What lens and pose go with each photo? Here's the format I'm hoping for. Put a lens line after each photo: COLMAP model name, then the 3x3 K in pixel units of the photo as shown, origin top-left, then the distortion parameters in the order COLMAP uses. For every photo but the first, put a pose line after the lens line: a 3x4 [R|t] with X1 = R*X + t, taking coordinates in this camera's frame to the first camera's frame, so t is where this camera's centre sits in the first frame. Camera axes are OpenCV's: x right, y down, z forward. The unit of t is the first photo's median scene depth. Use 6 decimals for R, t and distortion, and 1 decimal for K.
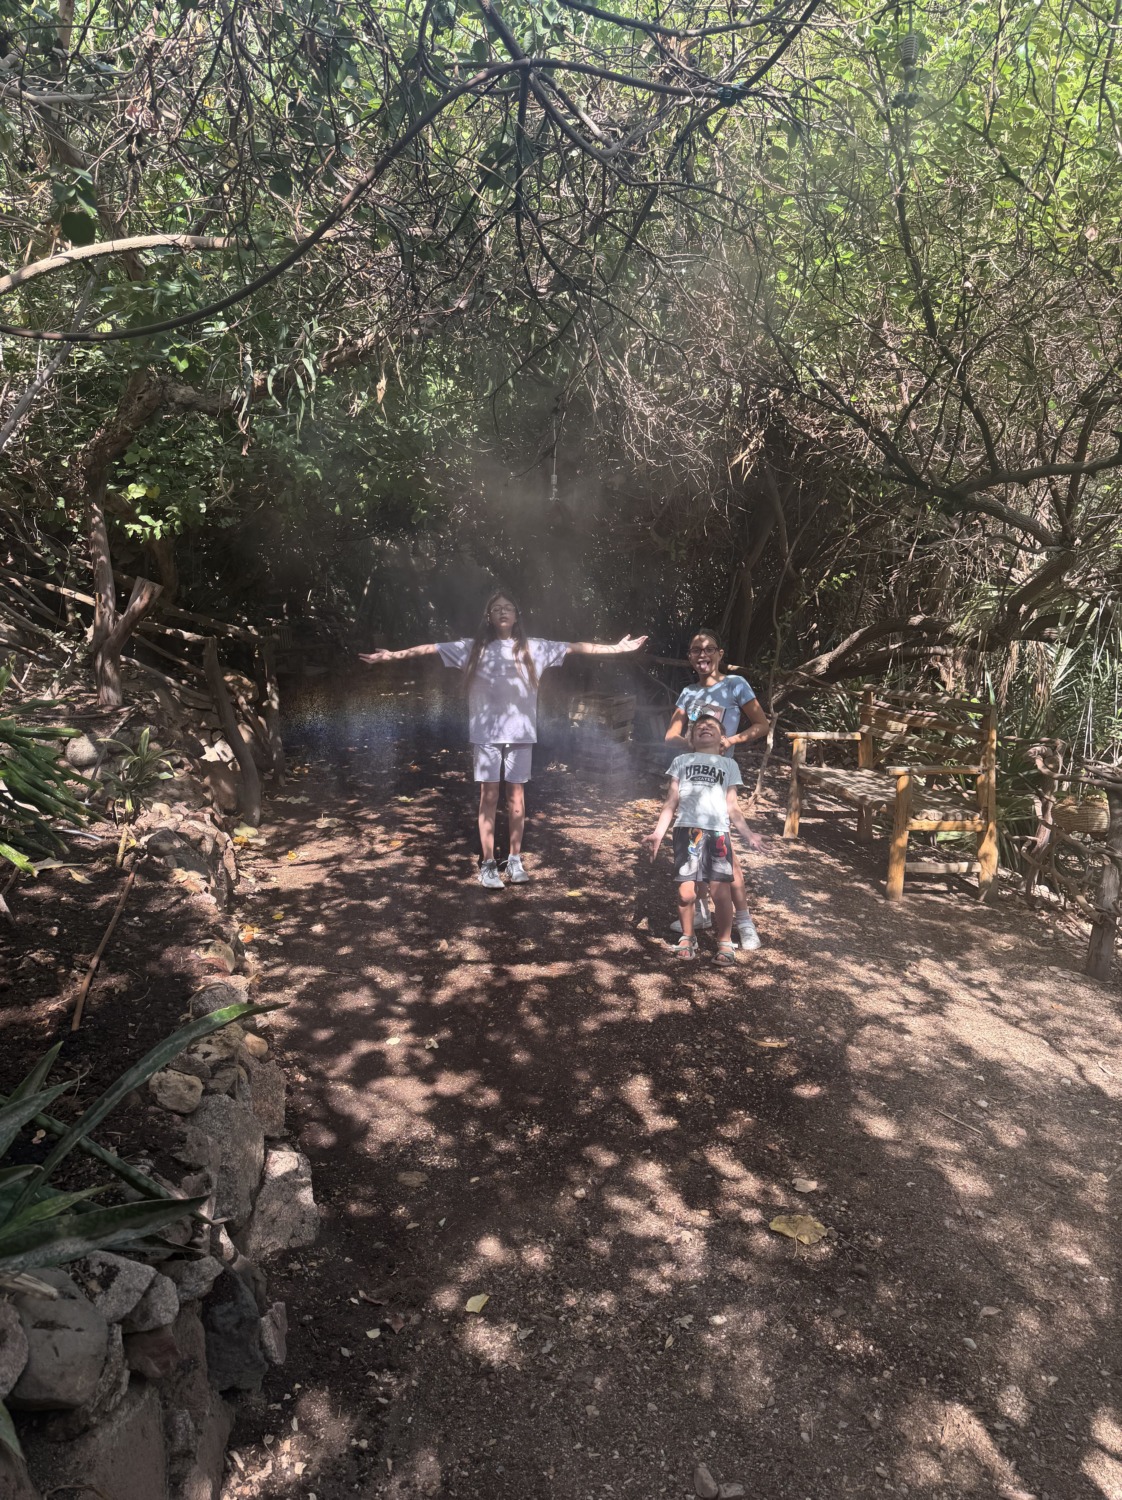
lens RADIAL K [[1066.2, 0, 558.6], [0, 1066.2, 750.7], [0, 0, 1]] dist [0.006896, -0.002226]
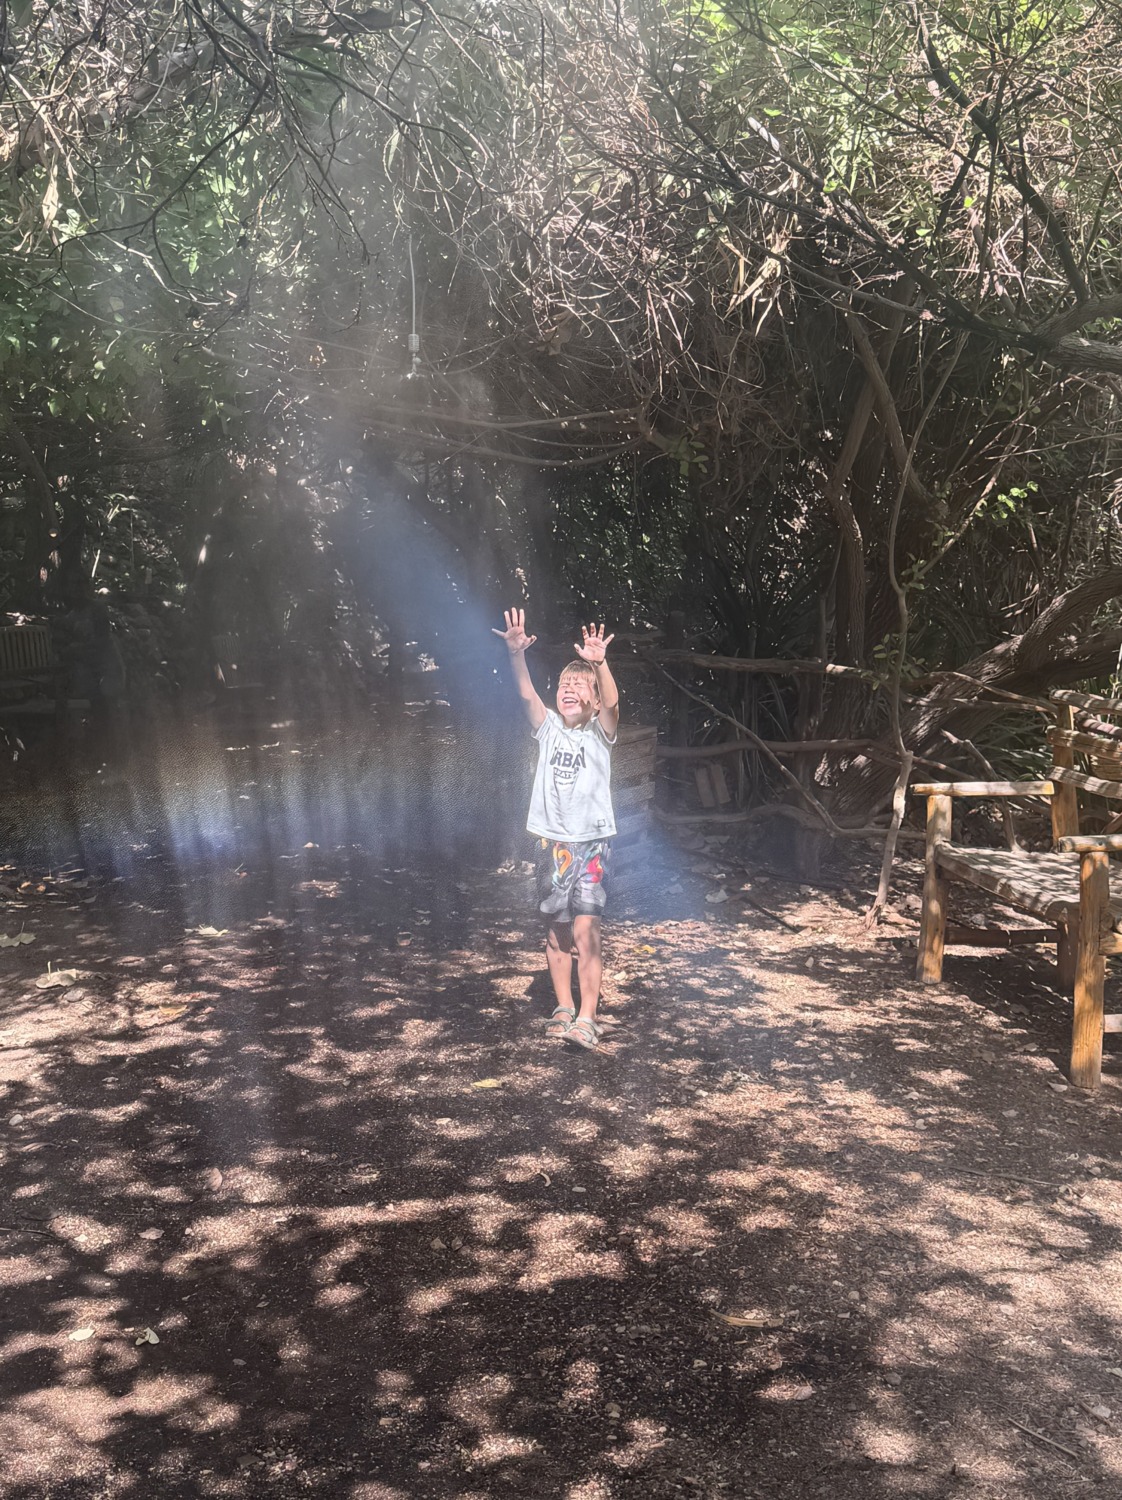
lens RADIAL K [[2068.3, 0, 562.0], [0, 2068.3, 751.2], [0, 0, 1]] dist [-0.028590, 0.000000]
pose [[0.999282, -0.033980, -0.016783, 0.106790], [0.033143, 0.998306, -0.047816, 0.018999], [0.018380, 0.047225, 0.998715, -0.087125]]
